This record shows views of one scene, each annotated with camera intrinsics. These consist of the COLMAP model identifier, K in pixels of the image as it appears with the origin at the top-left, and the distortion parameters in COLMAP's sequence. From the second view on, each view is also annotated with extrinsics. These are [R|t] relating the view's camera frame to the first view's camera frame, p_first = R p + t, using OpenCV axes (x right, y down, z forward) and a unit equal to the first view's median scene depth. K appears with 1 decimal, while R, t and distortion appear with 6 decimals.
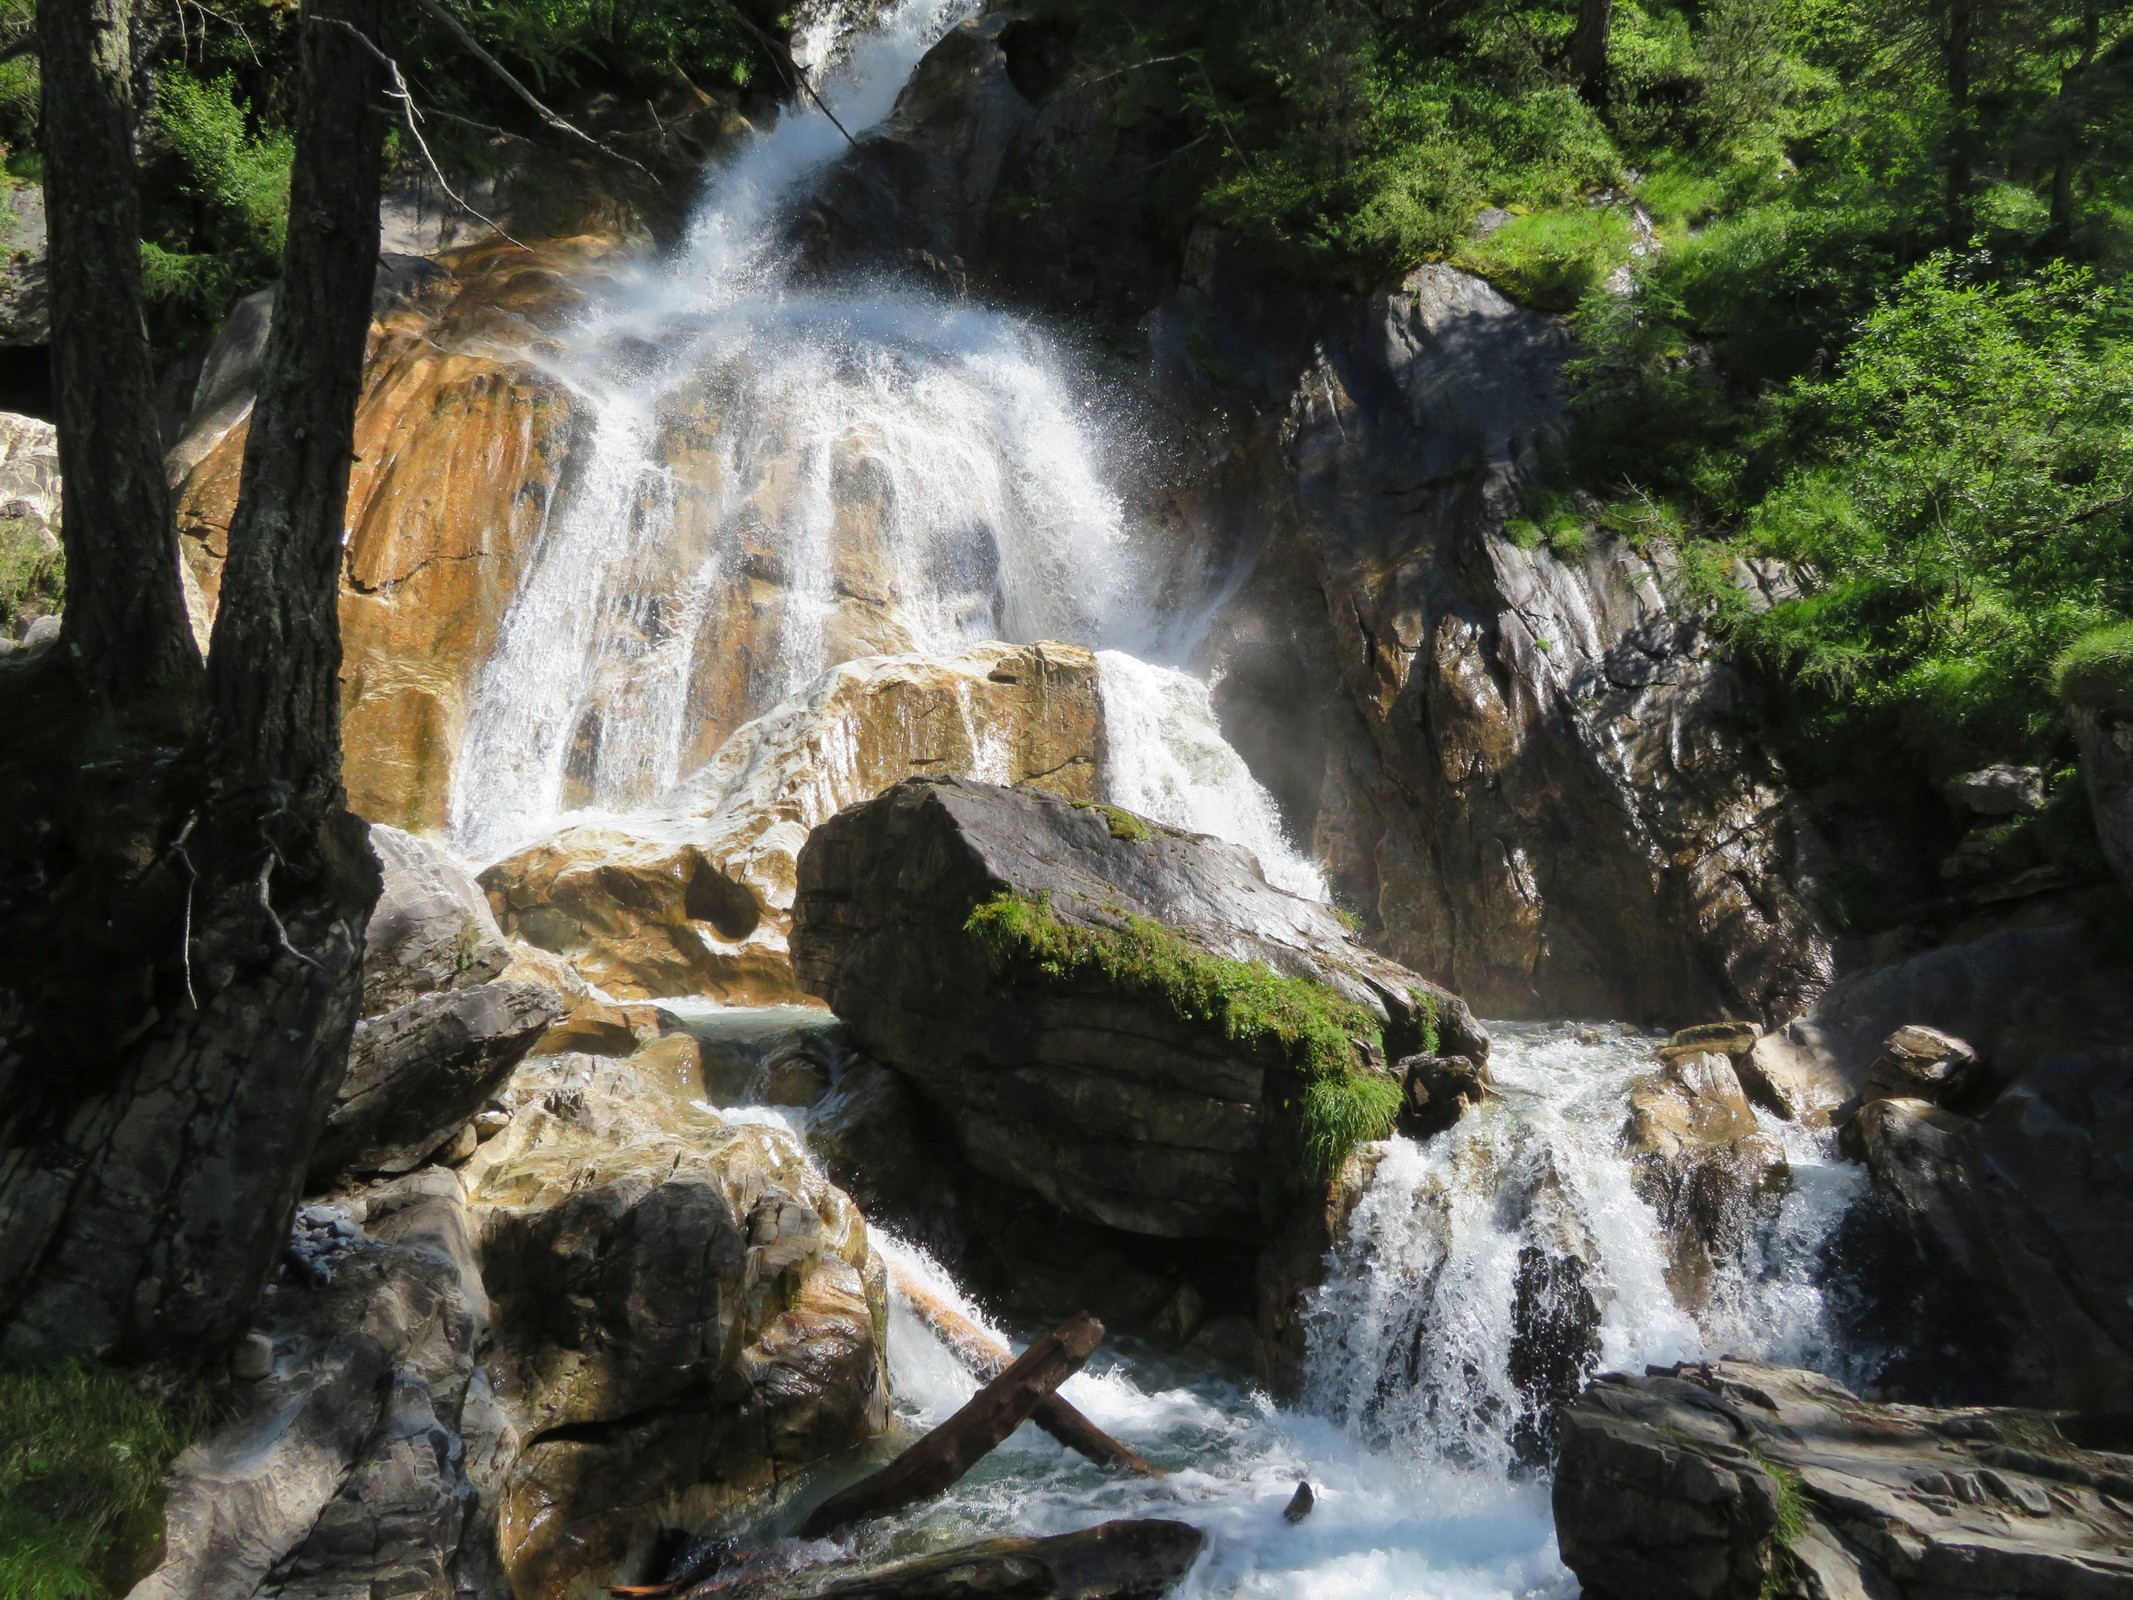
lens RADIAL K [[1514.9, 0, 1064.6], [0, 1514.9, 805.9], [0, 0, 1]] dist [-0.017198, 0.010833]
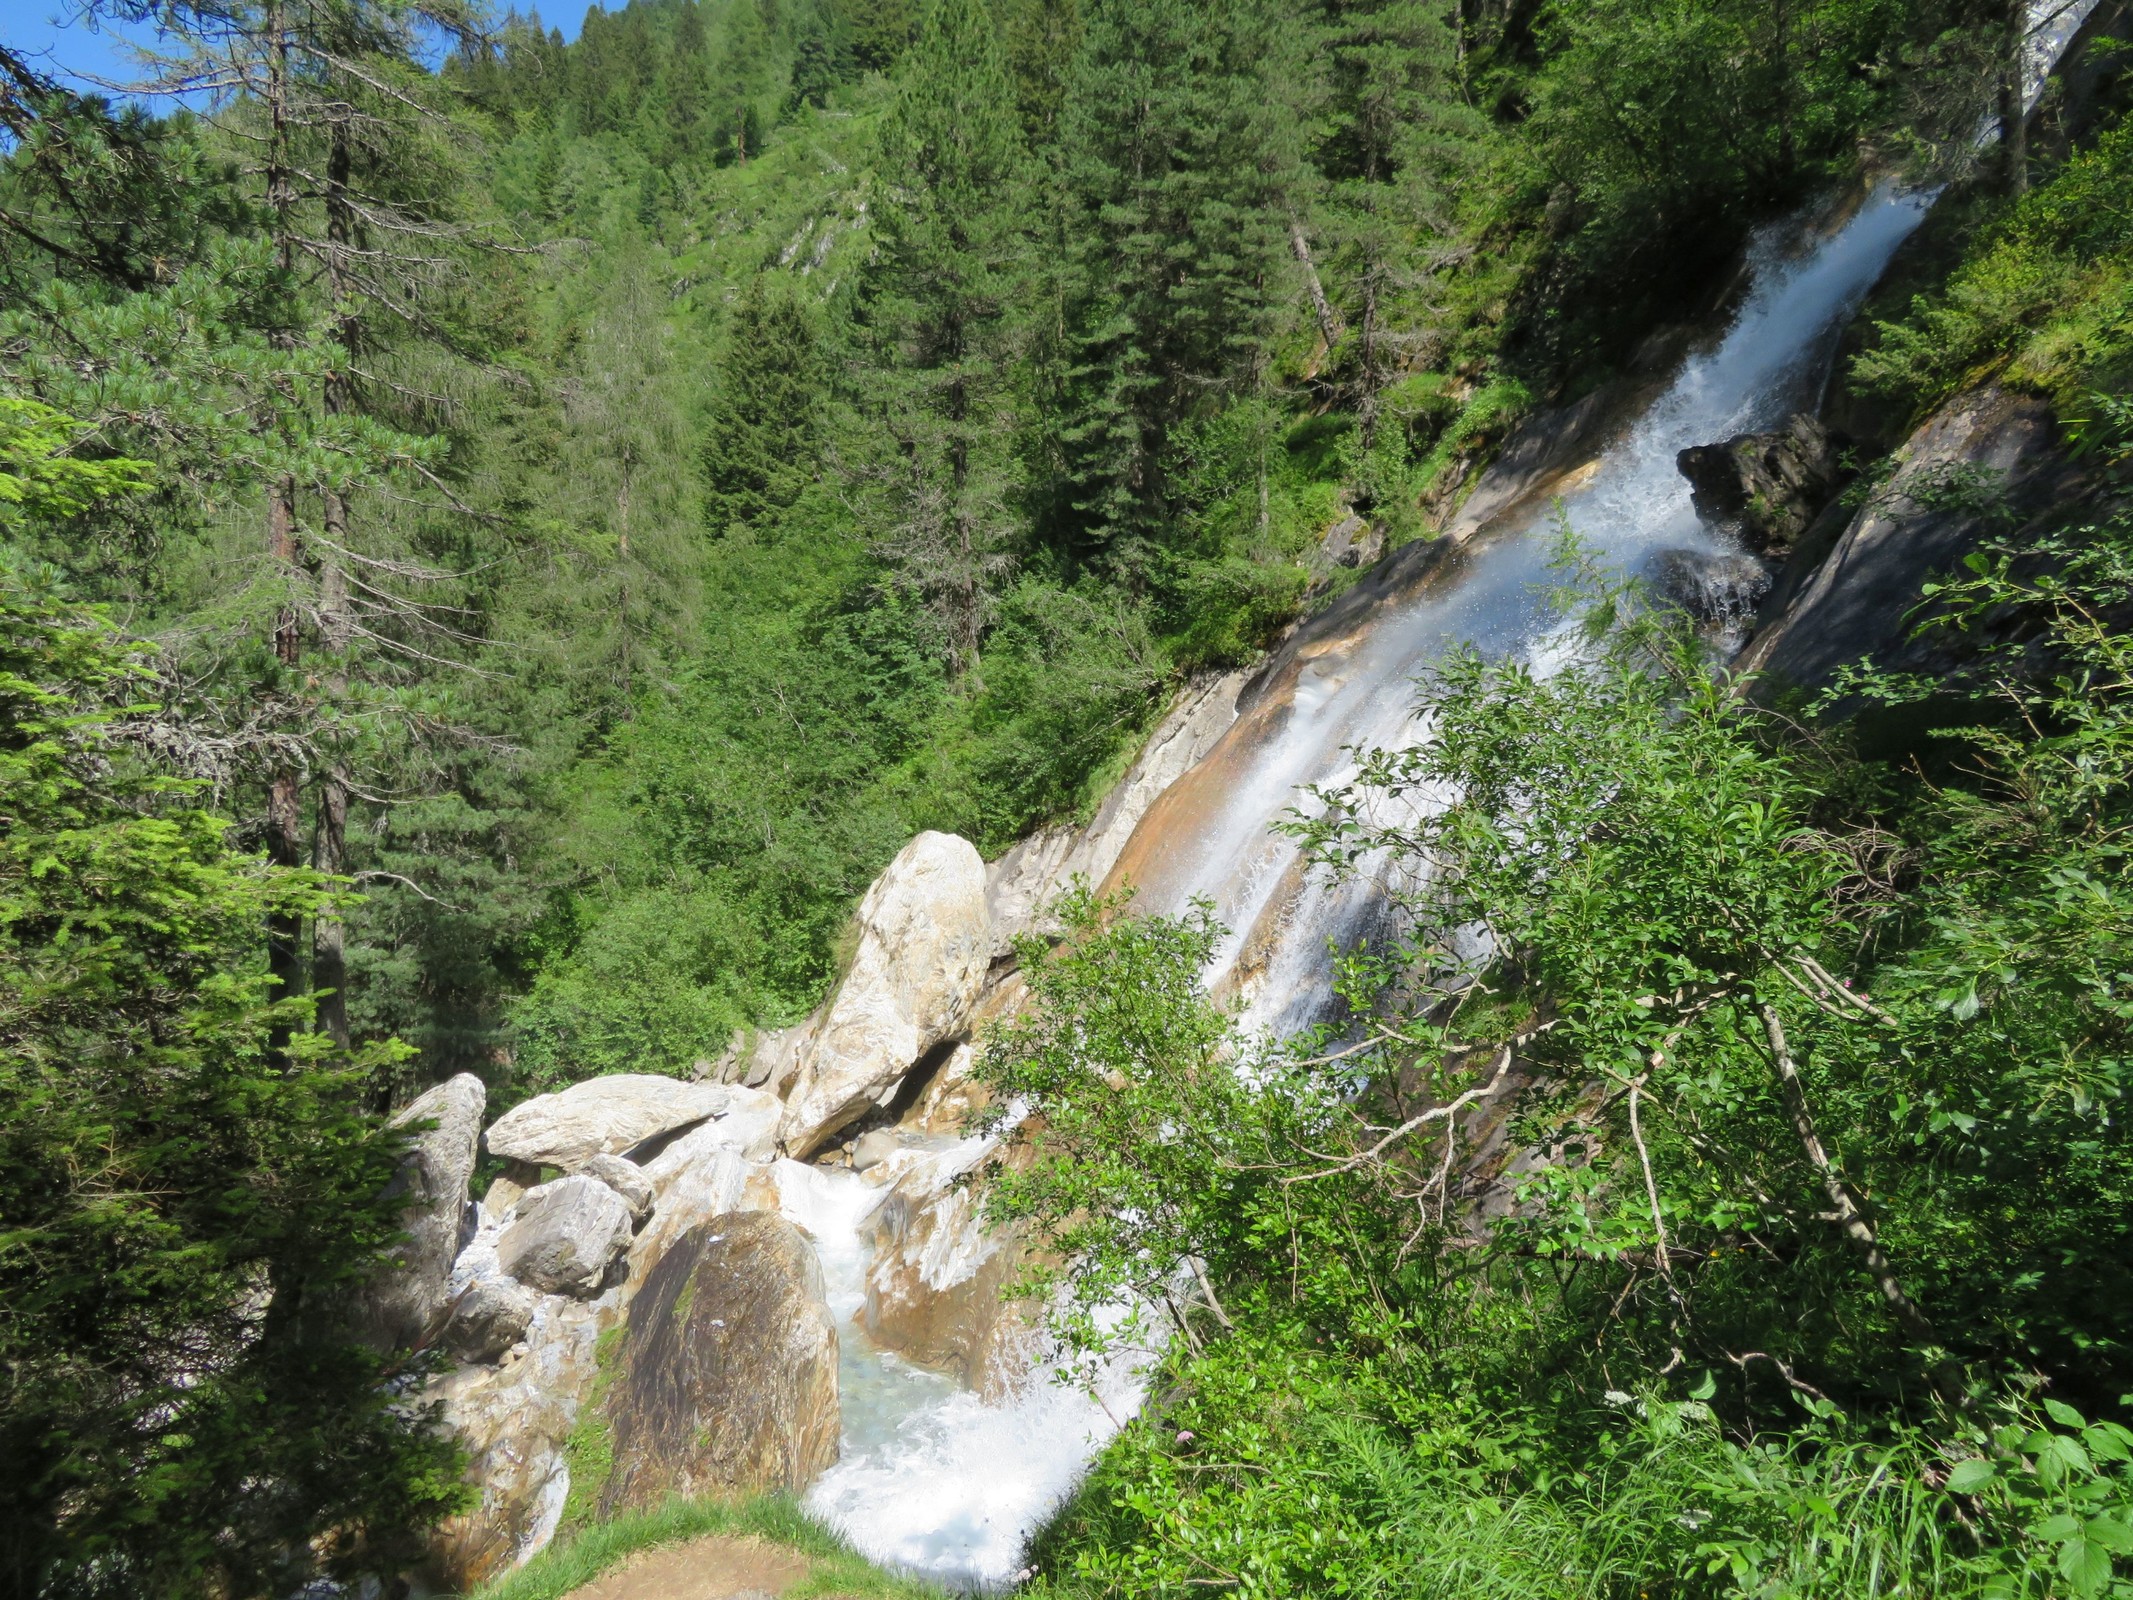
lens RADIAL K [[1514.9, 0, 1081.1], [0, 1514.9, 807.2], [0, 0, 1]] dist [-0.017198, 0.010833]
pose [[0.201742, 0.019258, -0.979249, 1.574649], [0.036831, 0.998950, 0.027233, -0.496309], [0.978746, -0.041561, 0.200821, 1.199545]]
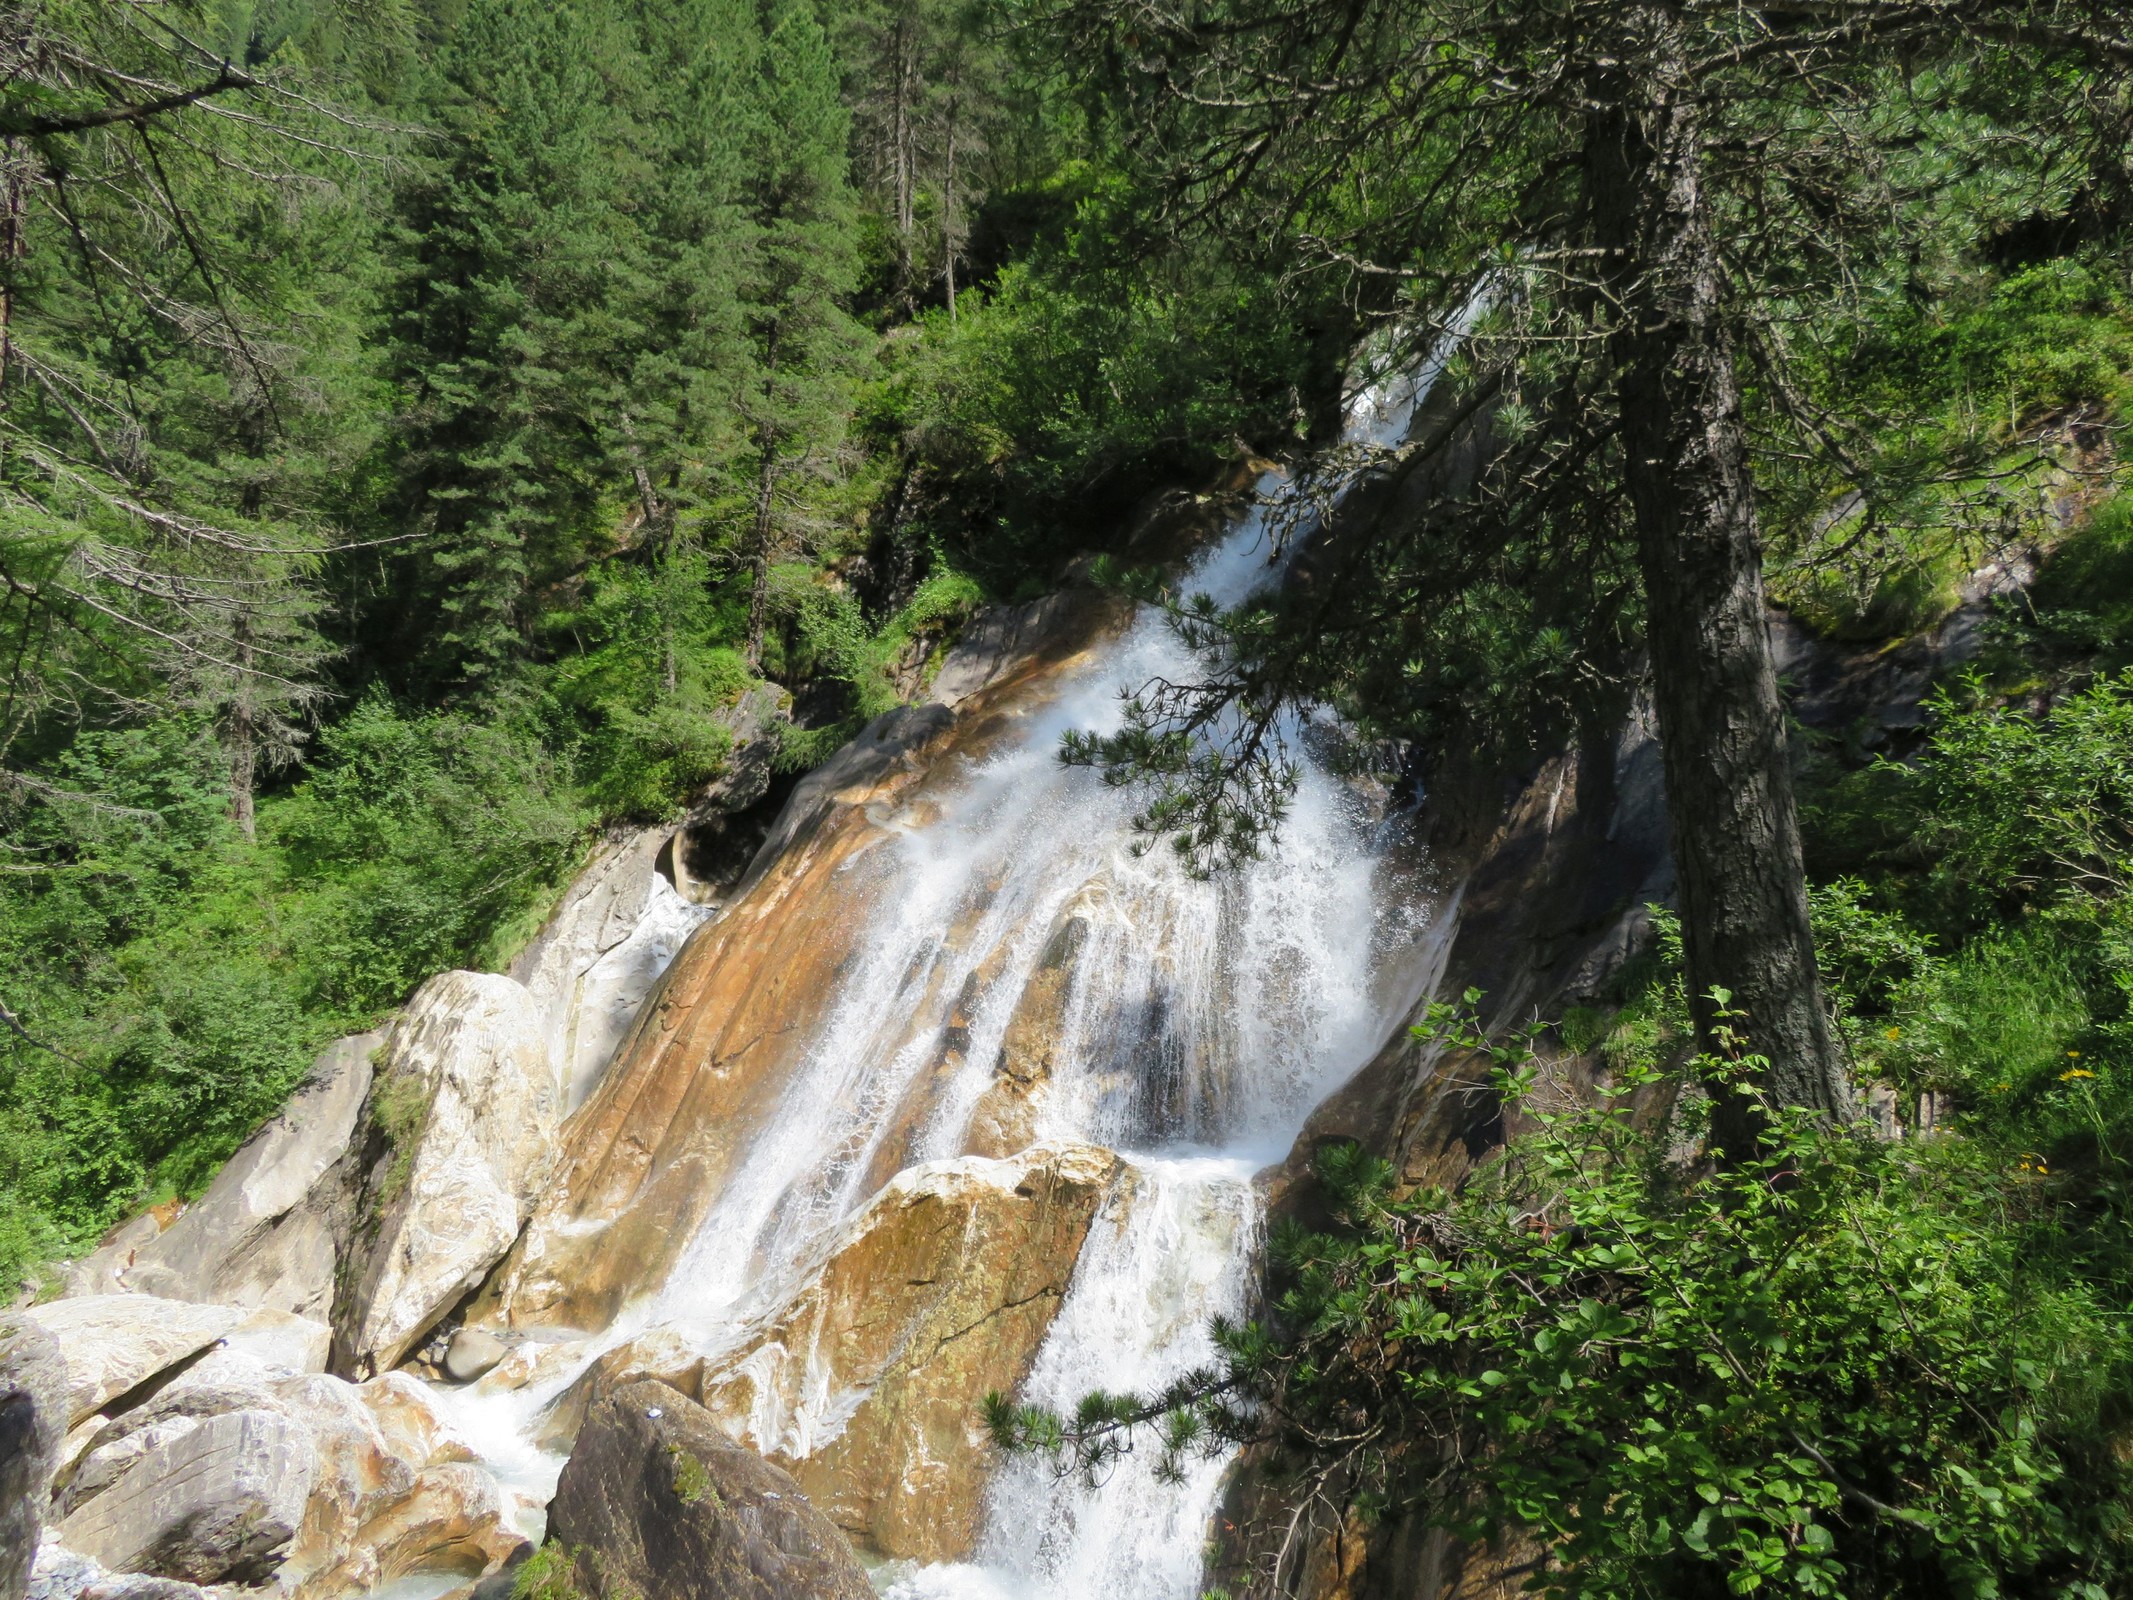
lens RADIAL K [[1514.9, 0, 1067.6], [0, 1514.9, 803.1], [0, 0, 1]] dist [-0.017198, 0.010833]
pose [[0.748292, -0.089847, -0.657257, 1.085545], [0.026080, 0.994004, -0.106188, -0.377620], [0.662857, 0.062319, 0.746148, 0.383562]]
